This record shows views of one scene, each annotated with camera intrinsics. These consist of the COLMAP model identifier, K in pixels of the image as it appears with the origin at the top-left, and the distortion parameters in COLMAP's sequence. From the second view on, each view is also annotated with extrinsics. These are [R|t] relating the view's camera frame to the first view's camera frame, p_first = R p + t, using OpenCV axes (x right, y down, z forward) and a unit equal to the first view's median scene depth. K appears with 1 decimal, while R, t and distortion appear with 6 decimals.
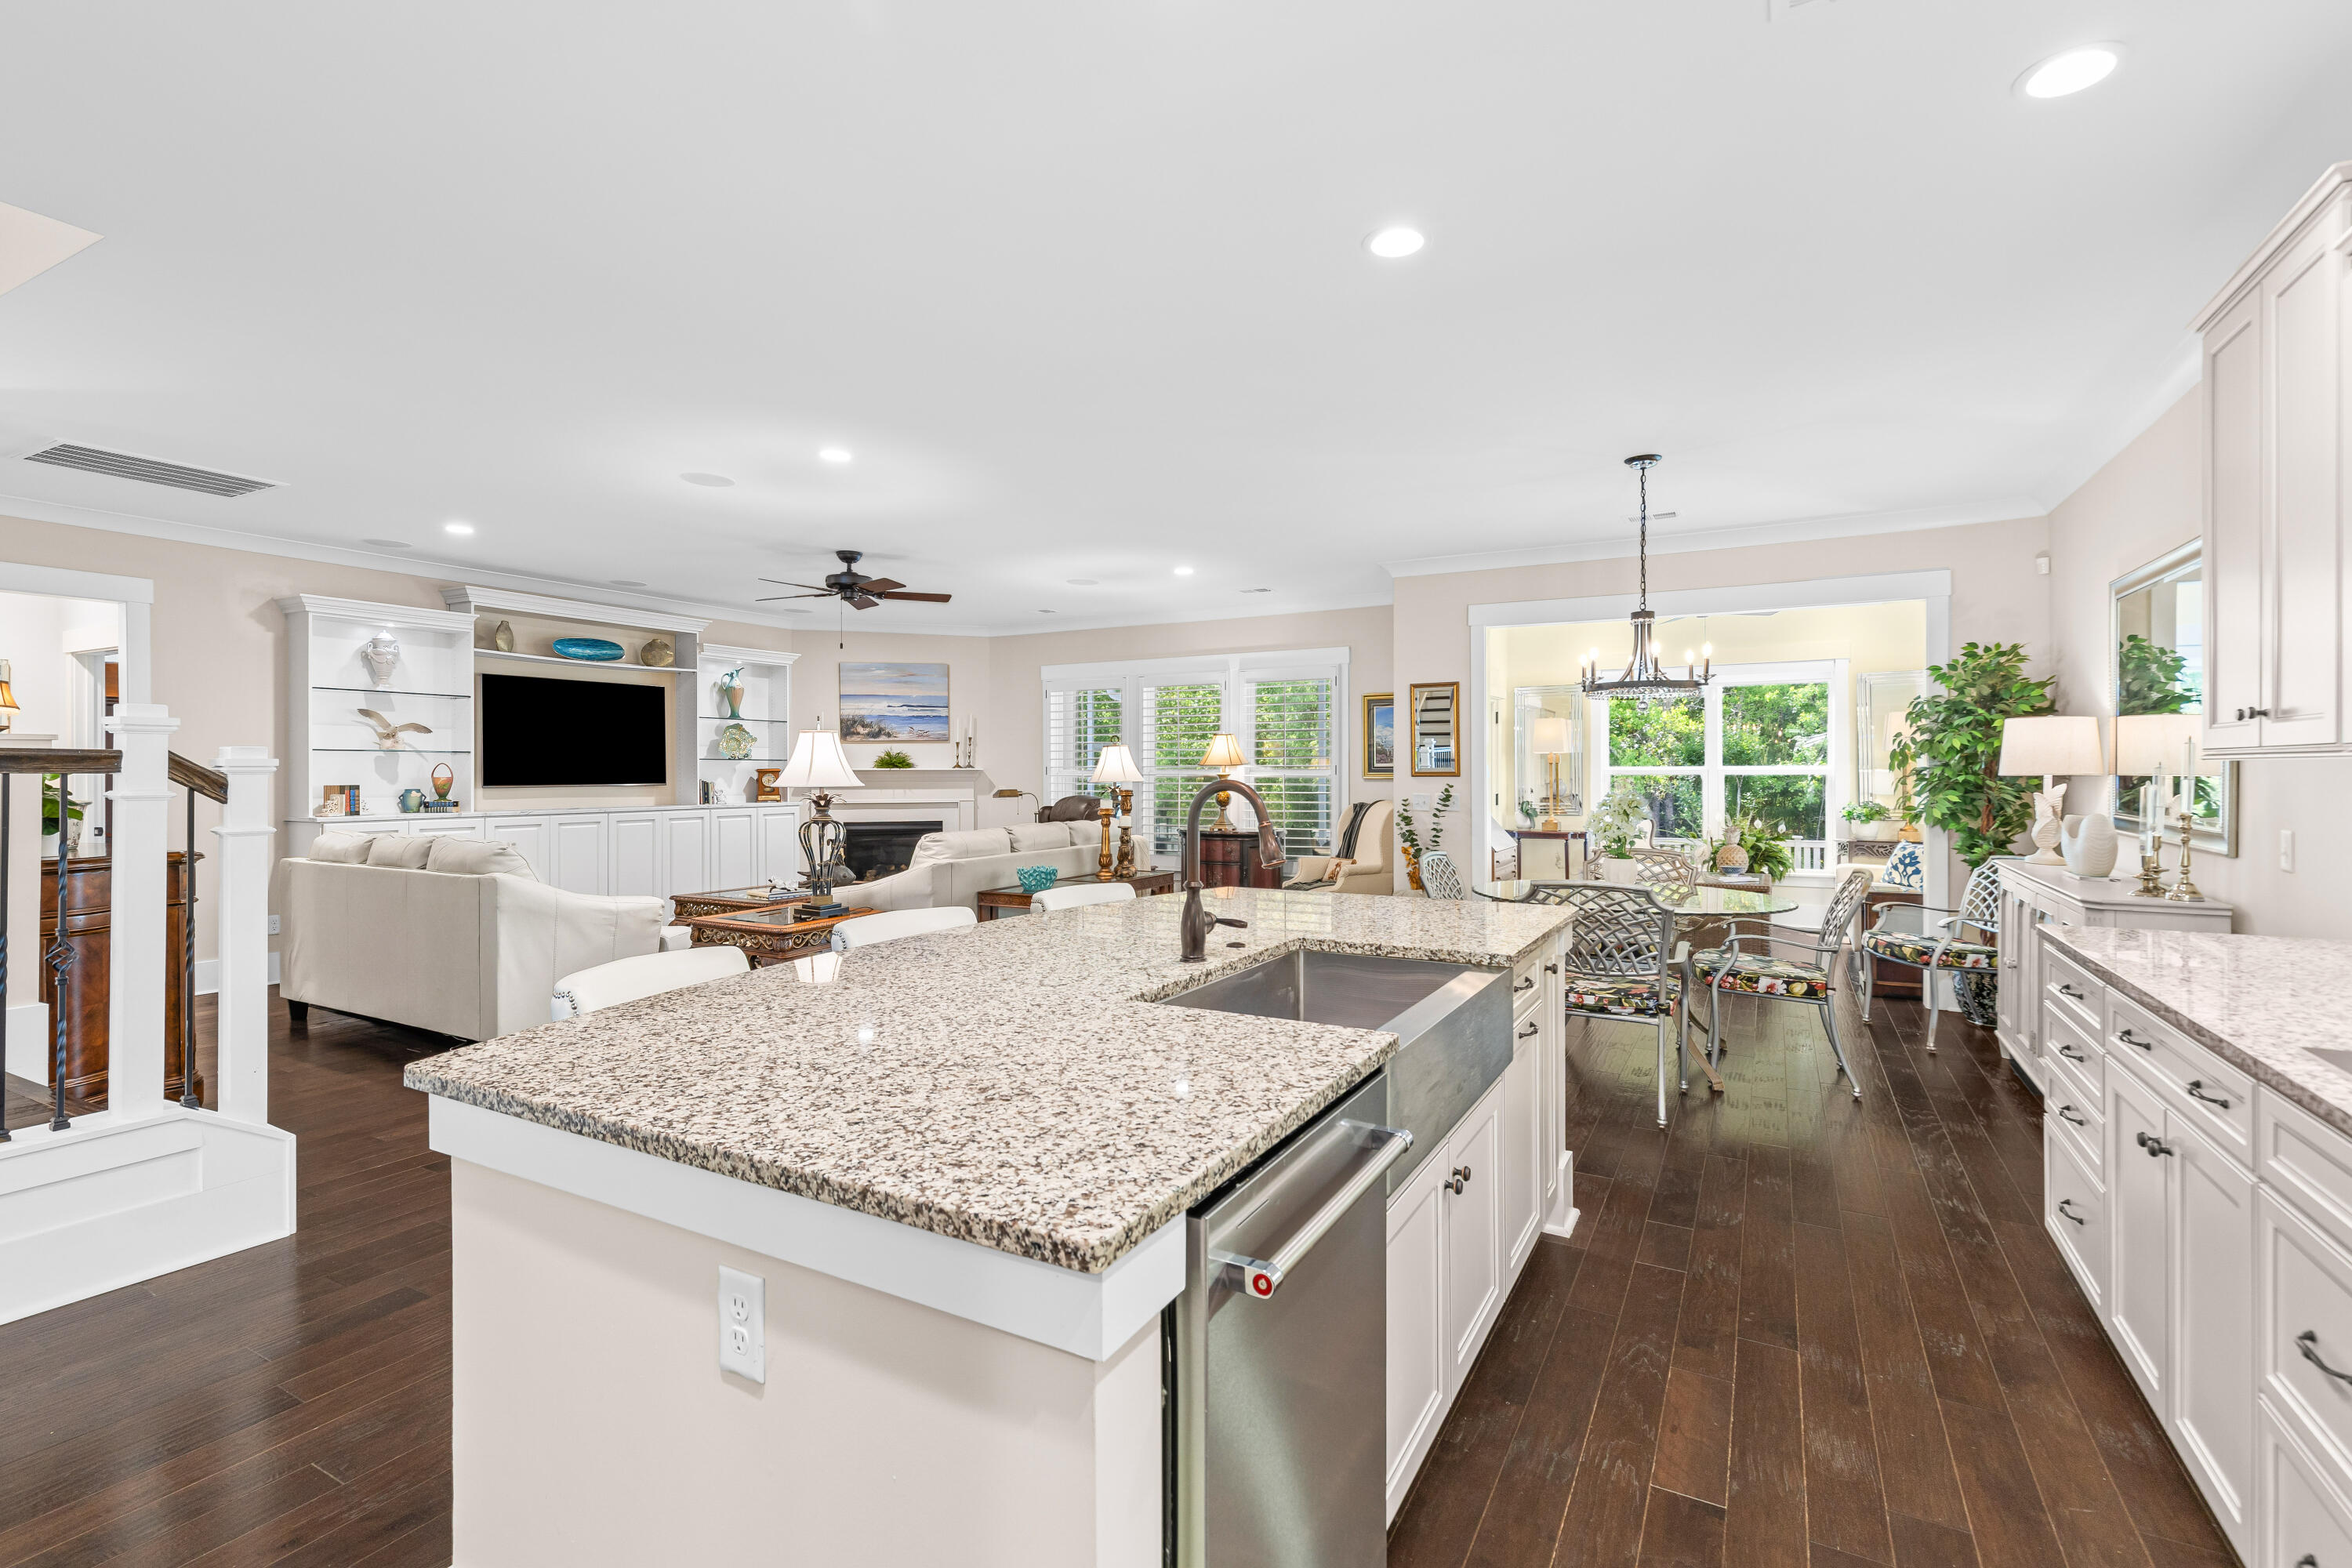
lens RADIAL K [[1065.8, 0, 1167.9], [0, 1065.8, 779.9], [0, 0, 1]] dist [0.015656, -0.001263]
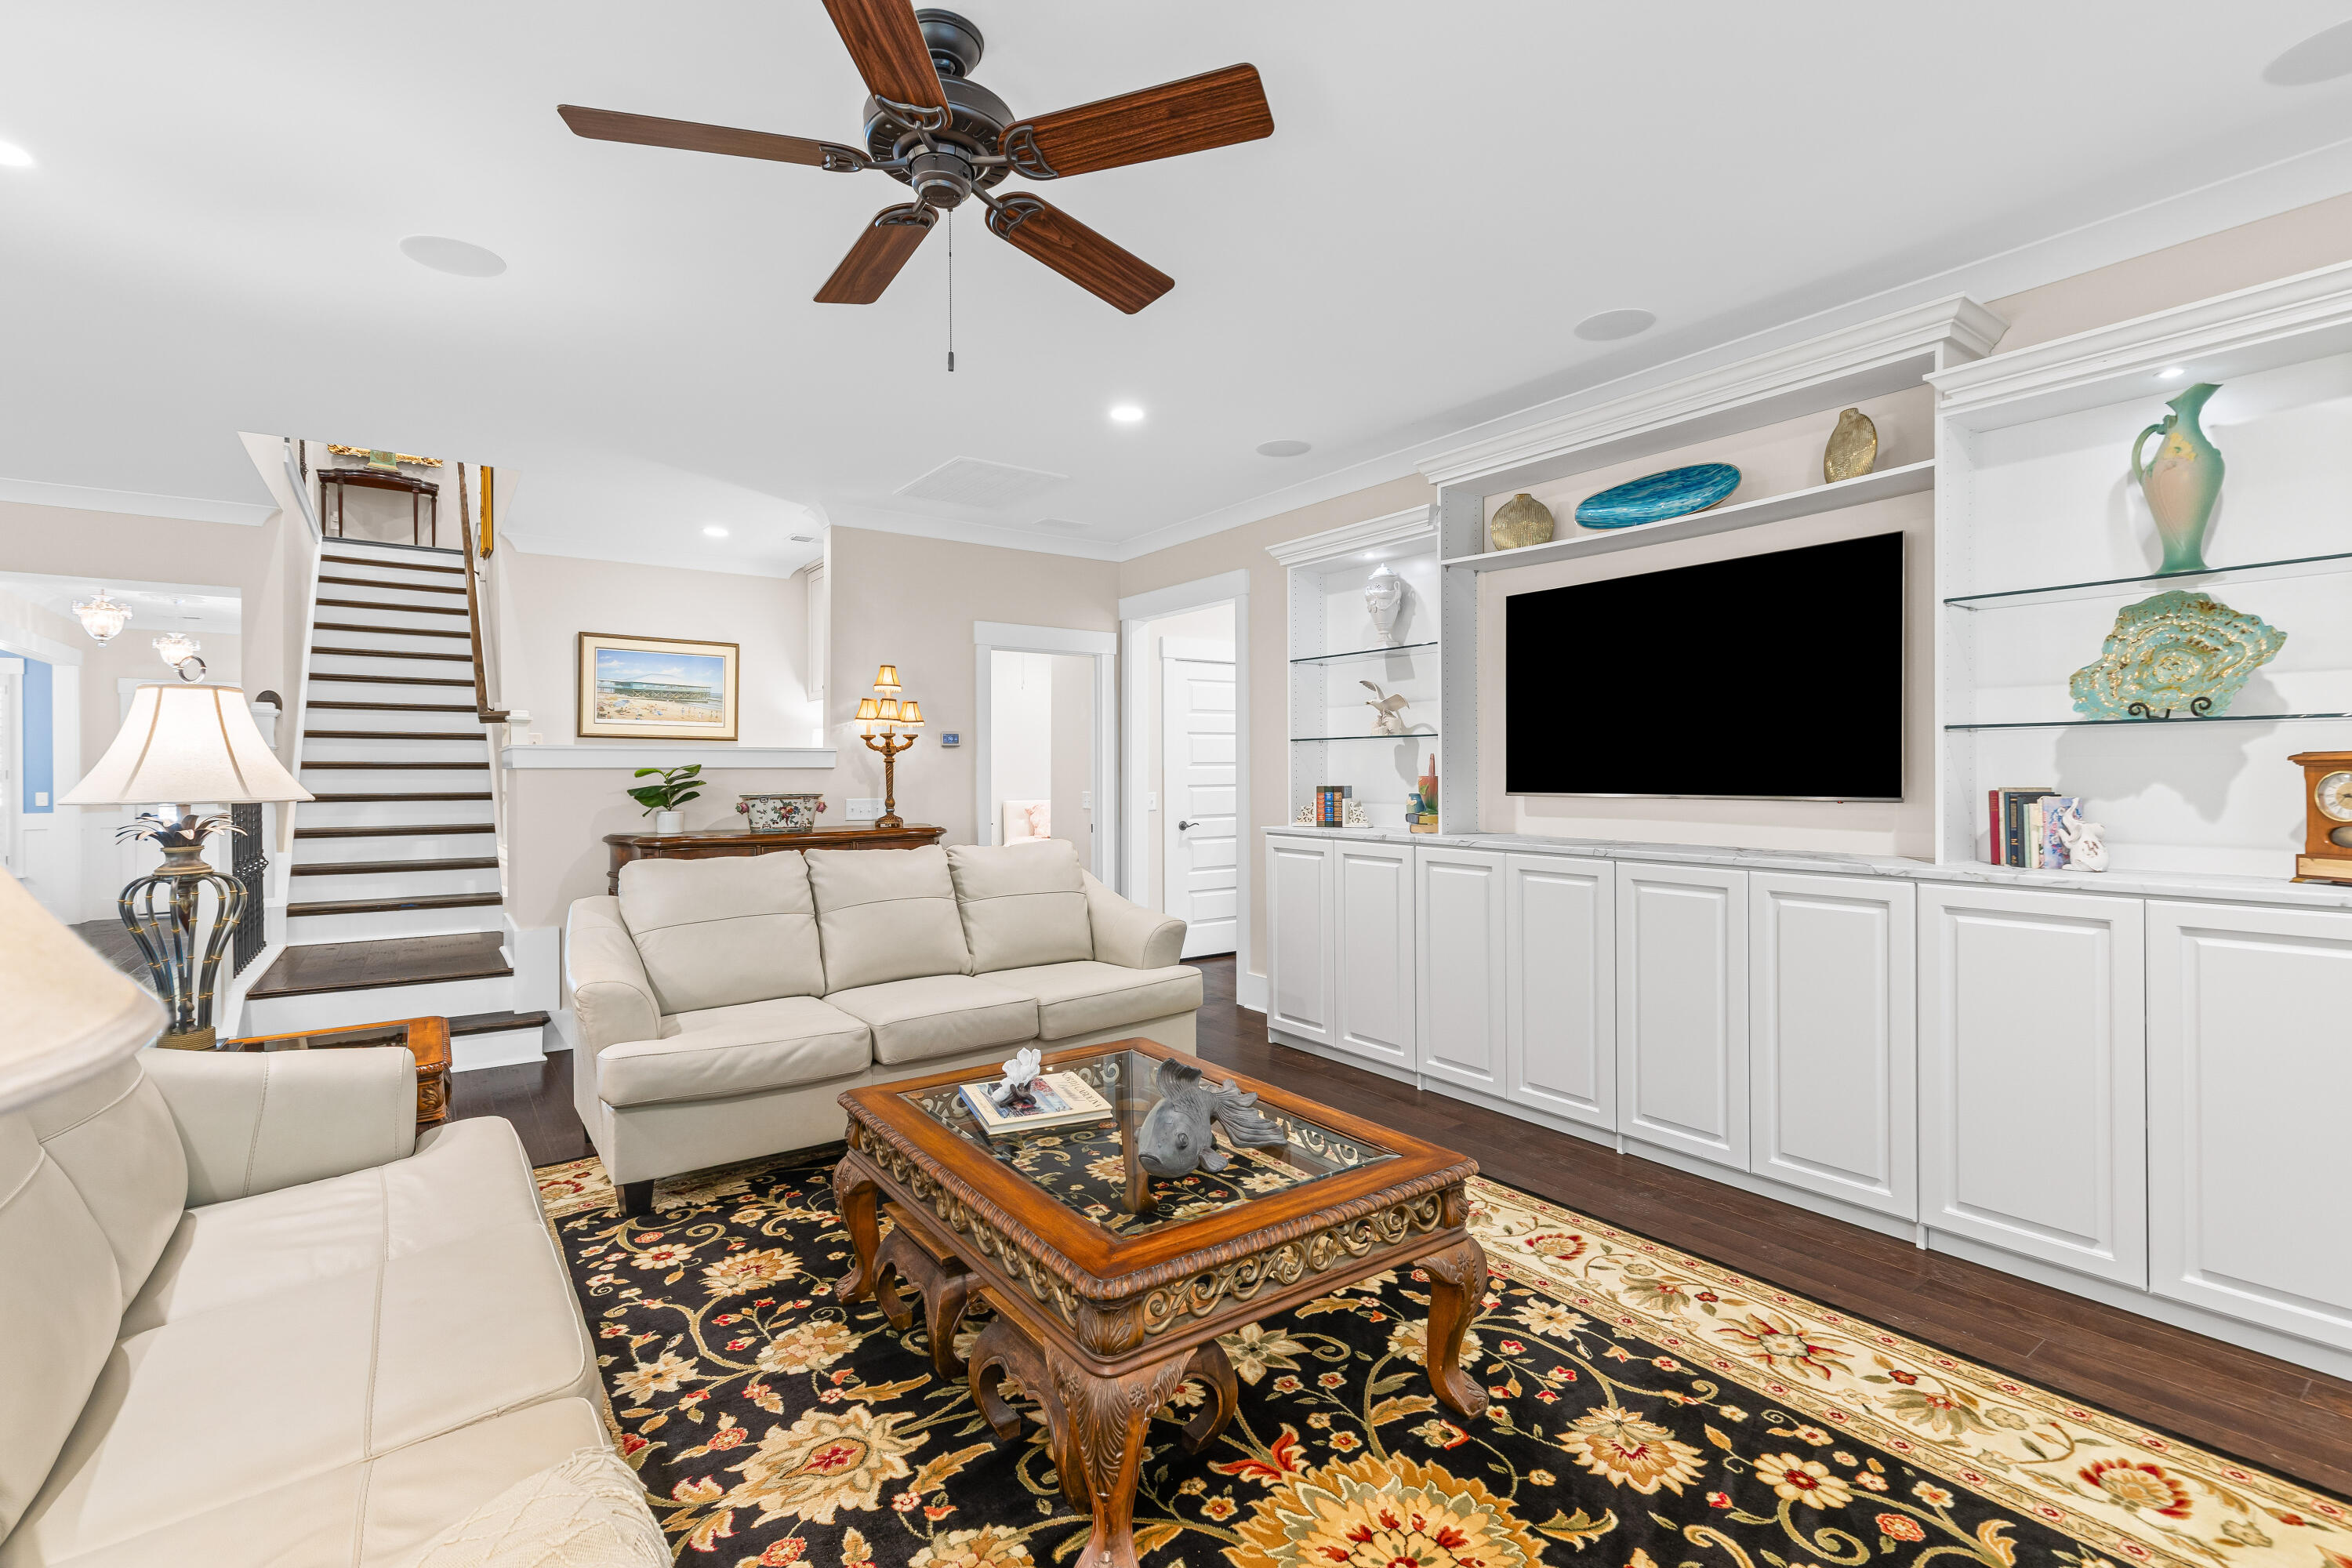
lens RADIAL K [[1065.8, 0, 1182.9], [0, 1065.8, 764.9], [0, 0, 1]] dist [0.015656, -0.001263]
pose [[-0.409372, -0.002770, -0.912363, -0.039783], [-0.002009, 0.999996, -0.002135, -0.005921], [0.912365, 0.000959, -0.409376, 0.896696]]
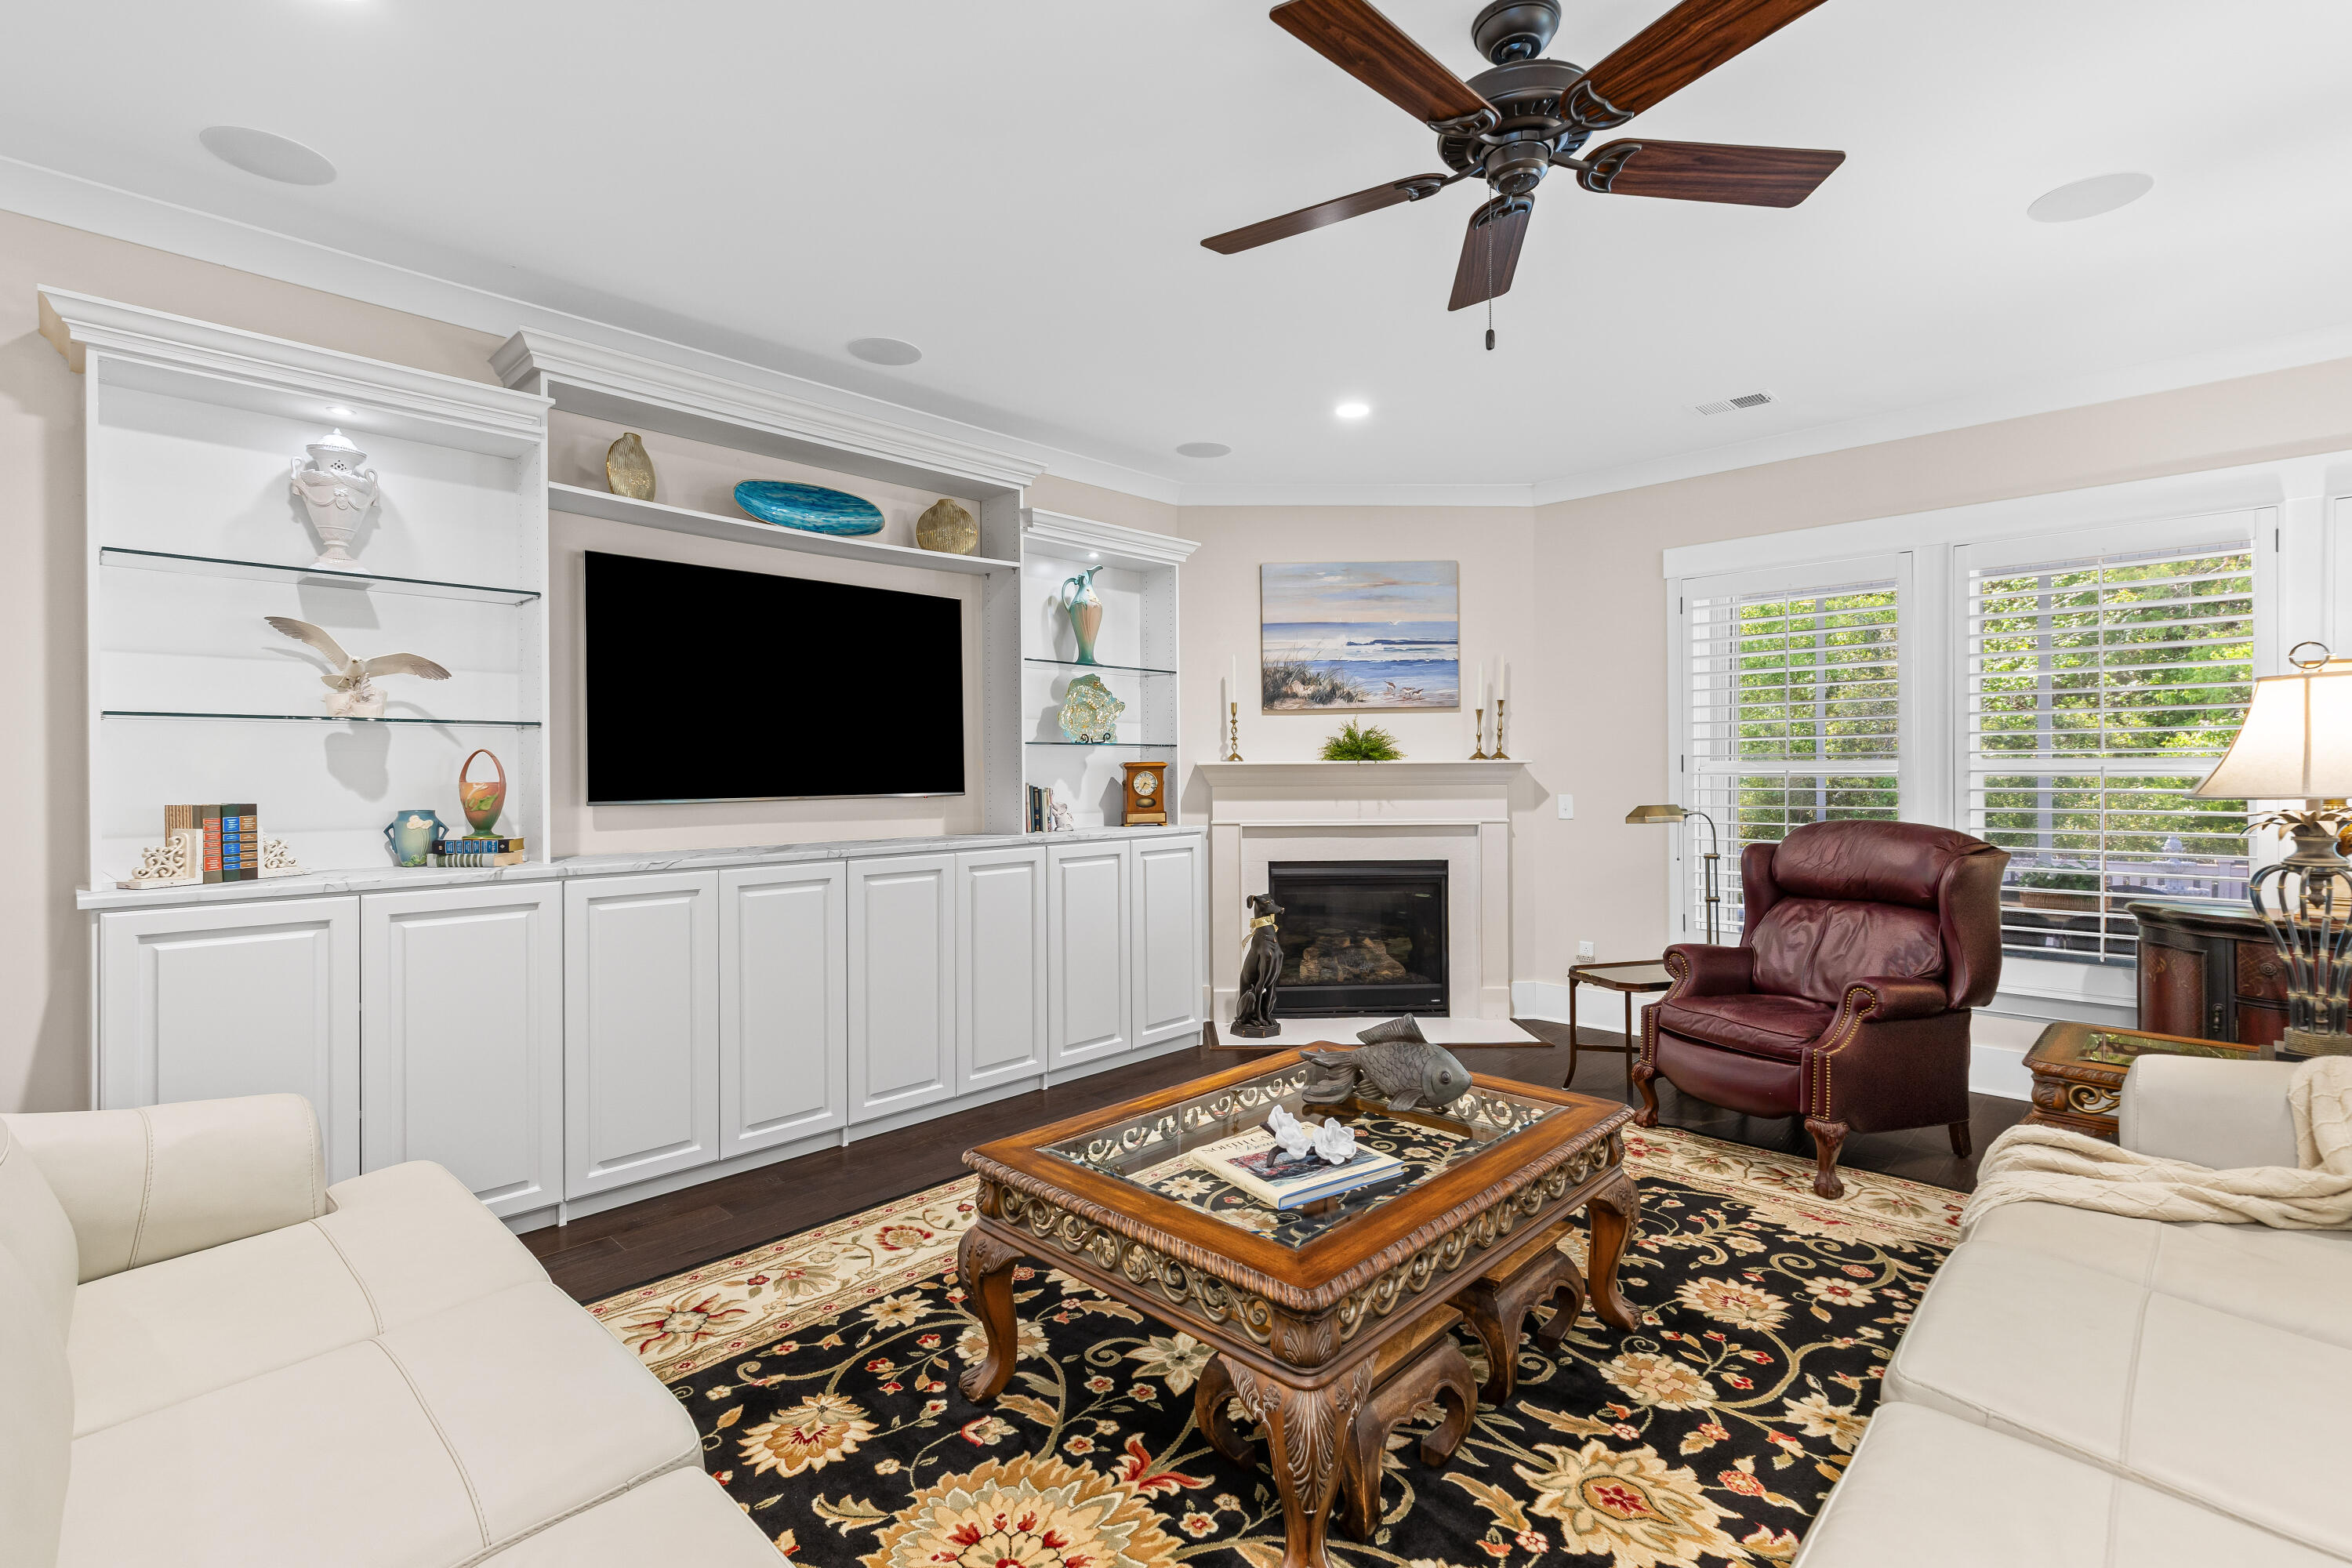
lens RADIAL K [[1065.8, 0, 1167.4], [0, 1065.8, 790.0], [0, 0, 1]] dist [0.015656, -0.001263]
pose [[0.966151, 0.002820, -0.257962, -0.240676], [0.001123, 0.999885, 0.015135, -0.004690], [0.257975, -0.014913, 0.966036, 0.524849]]
